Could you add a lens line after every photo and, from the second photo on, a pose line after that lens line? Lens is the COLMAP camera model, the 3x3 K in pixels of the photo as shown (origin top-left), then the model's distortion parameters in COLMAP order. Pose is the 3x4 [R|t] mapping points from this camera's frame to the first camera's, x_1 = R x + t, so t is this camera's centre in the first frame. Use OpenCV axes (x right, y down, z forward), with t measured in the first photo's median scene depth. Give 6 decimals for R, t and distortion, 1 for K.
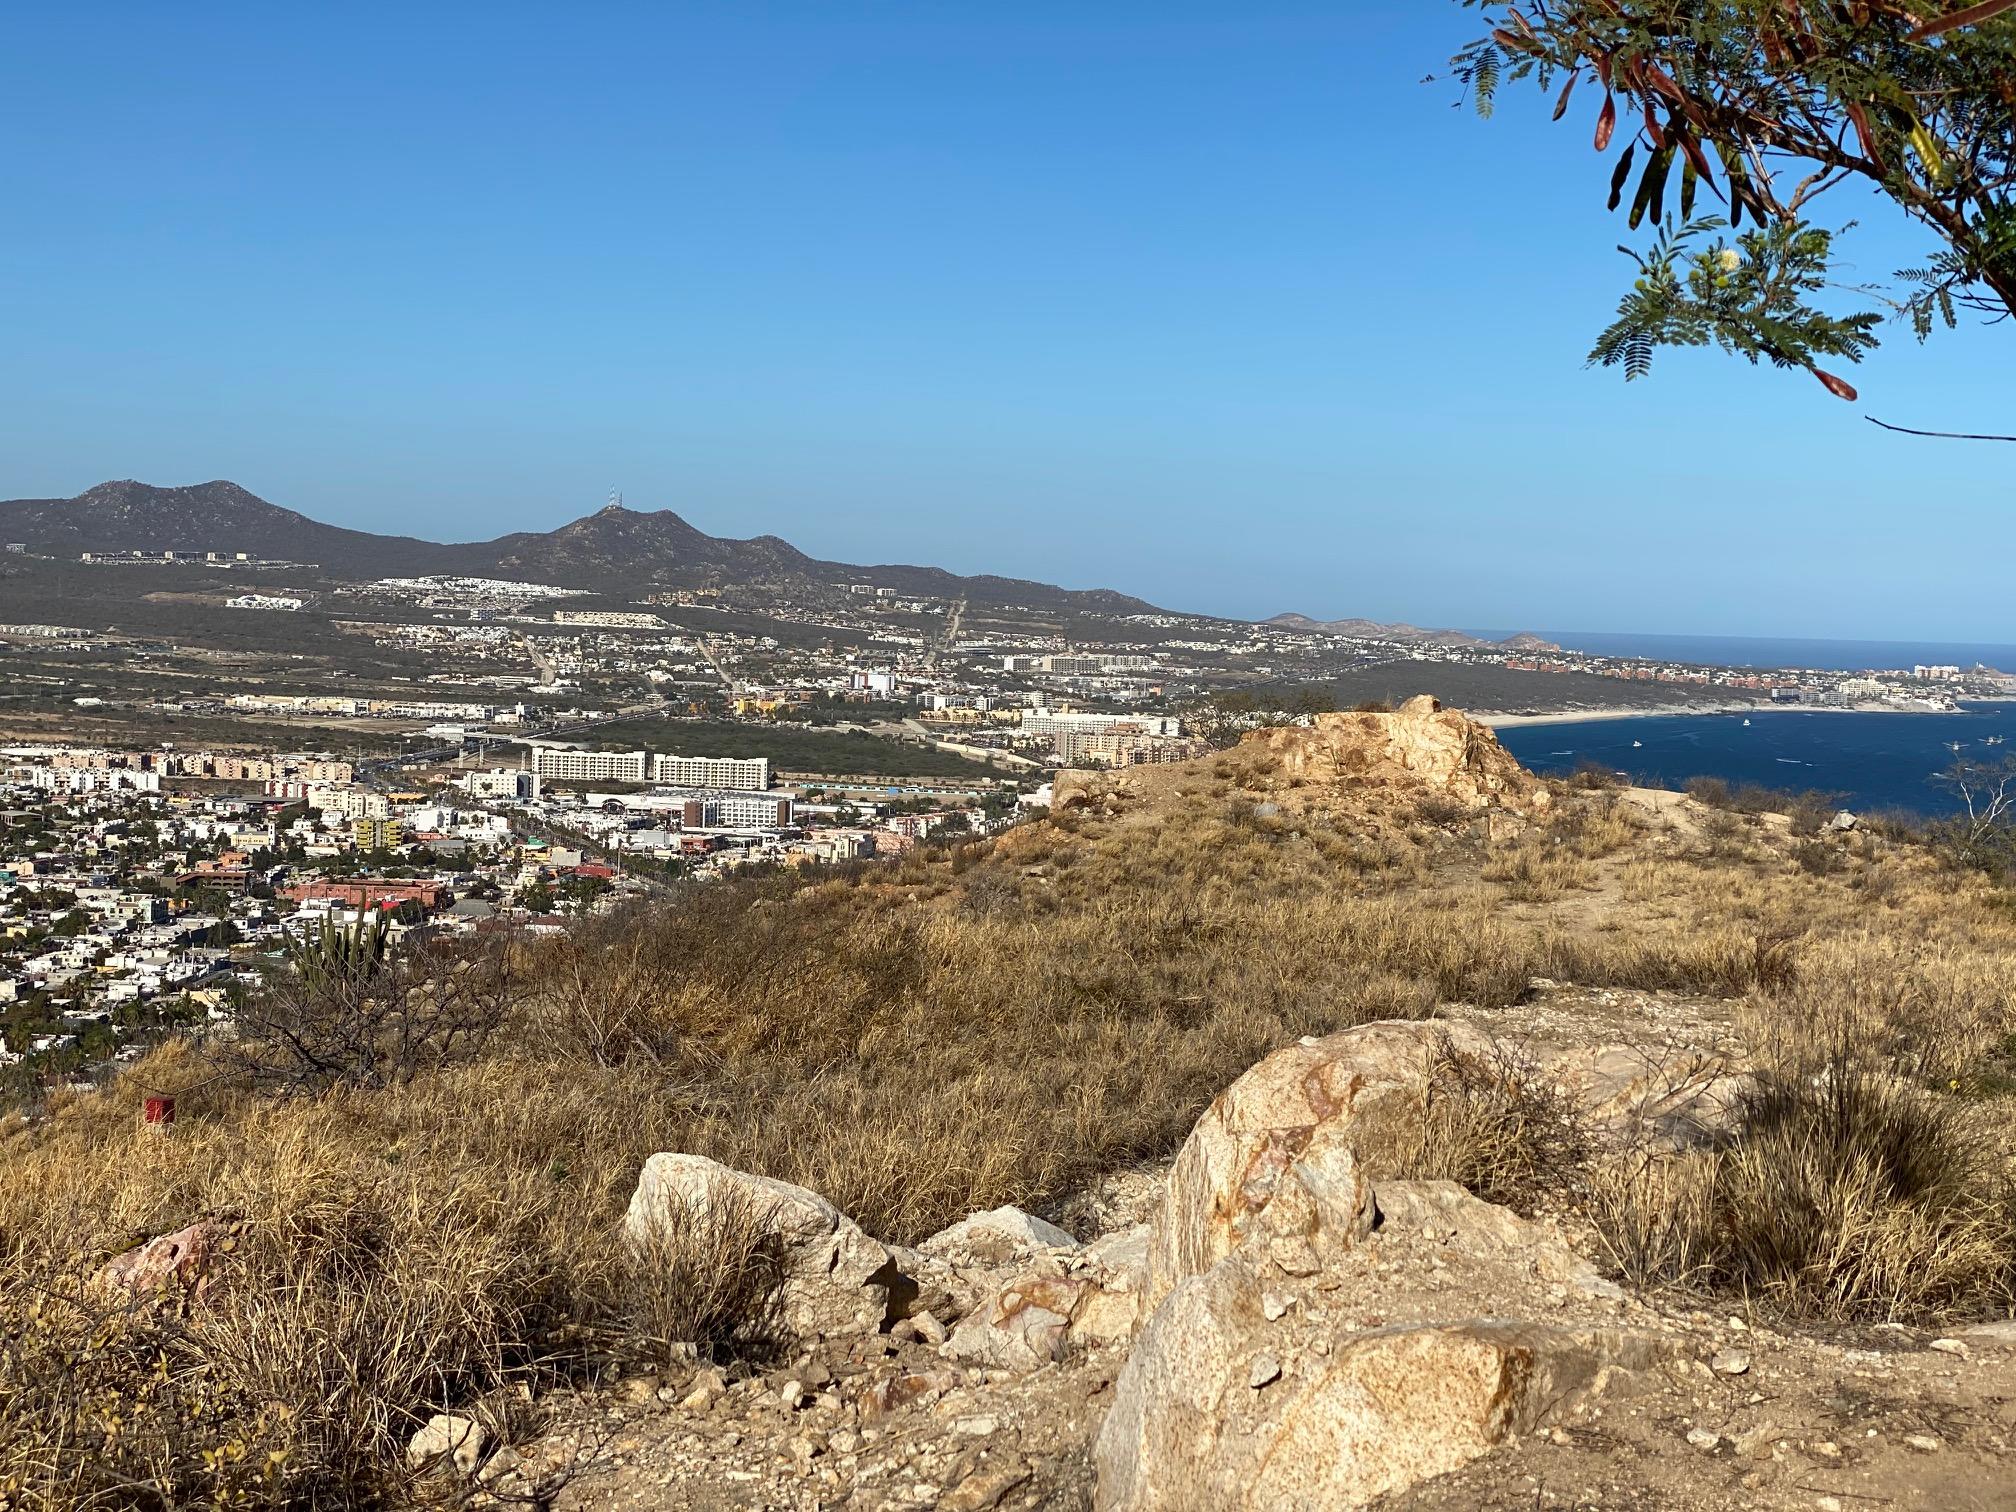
lens RADIAL K [[3070.9, 0, 962.6], [0, 3070.9, 756.5], [0, 0, 1]] dist [0.142758, -0.035645]
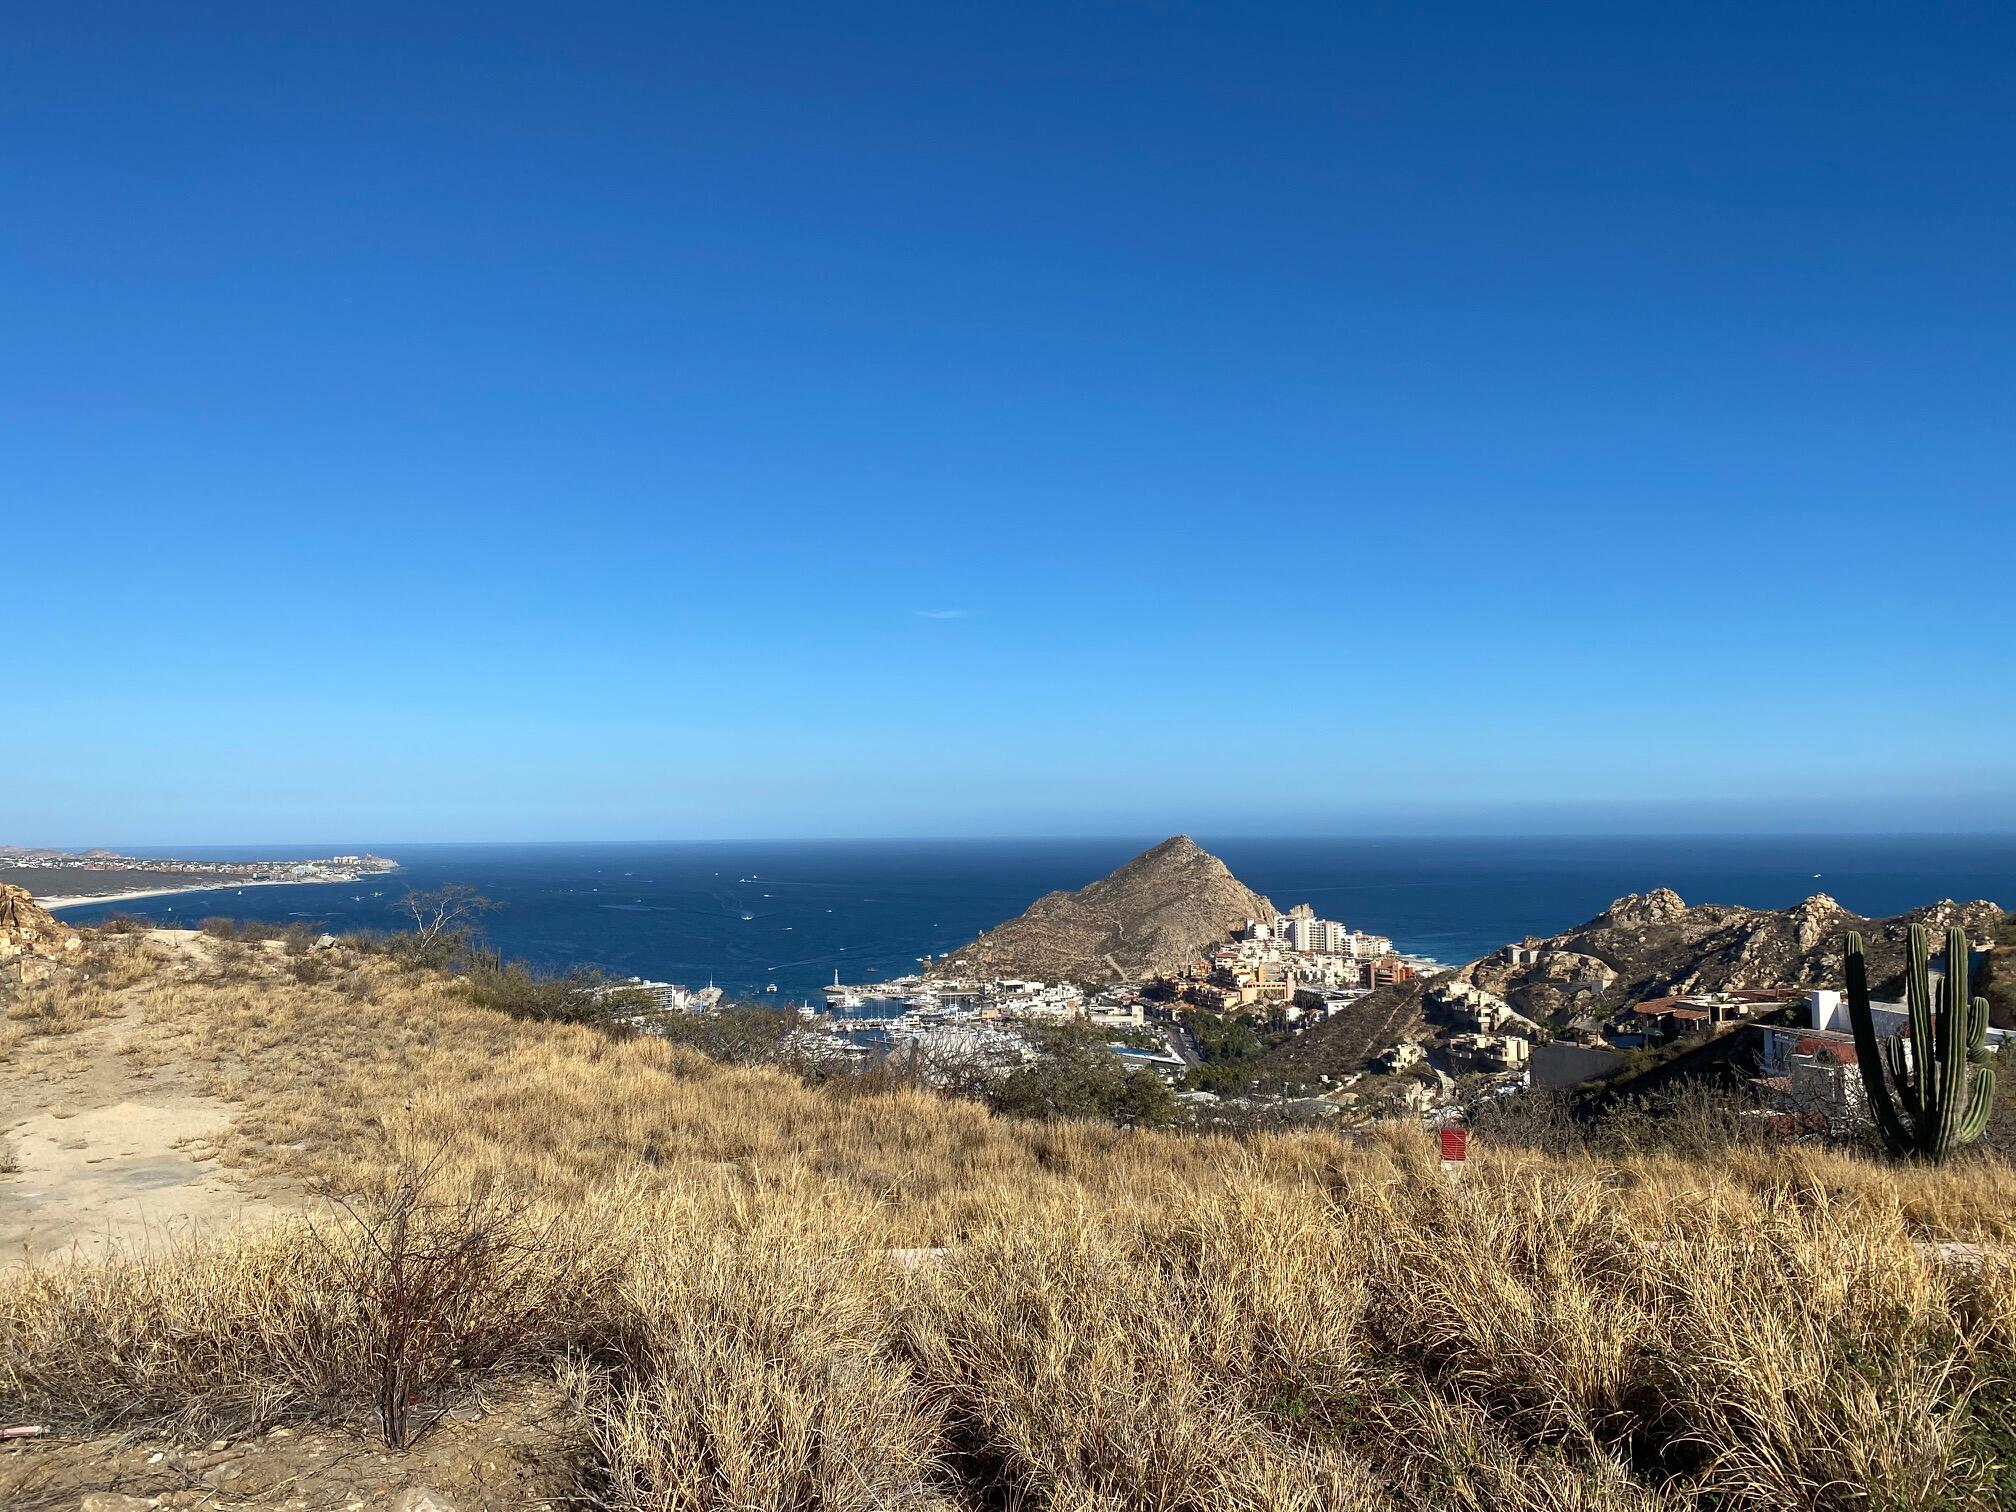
lens RADIAL K [[1584.0, 0, 1008.3], [0, 1584.0, 730.0], [0, 0, 1]] dist [0.050275, -0.031584]
pose [[0.766920, 0.004615, 0.641726, 0.062461], [0.063098, 0.994587, -0.082560, 0.005248], [-0.638633, 0.103809, 0.762477, 0.264552]]
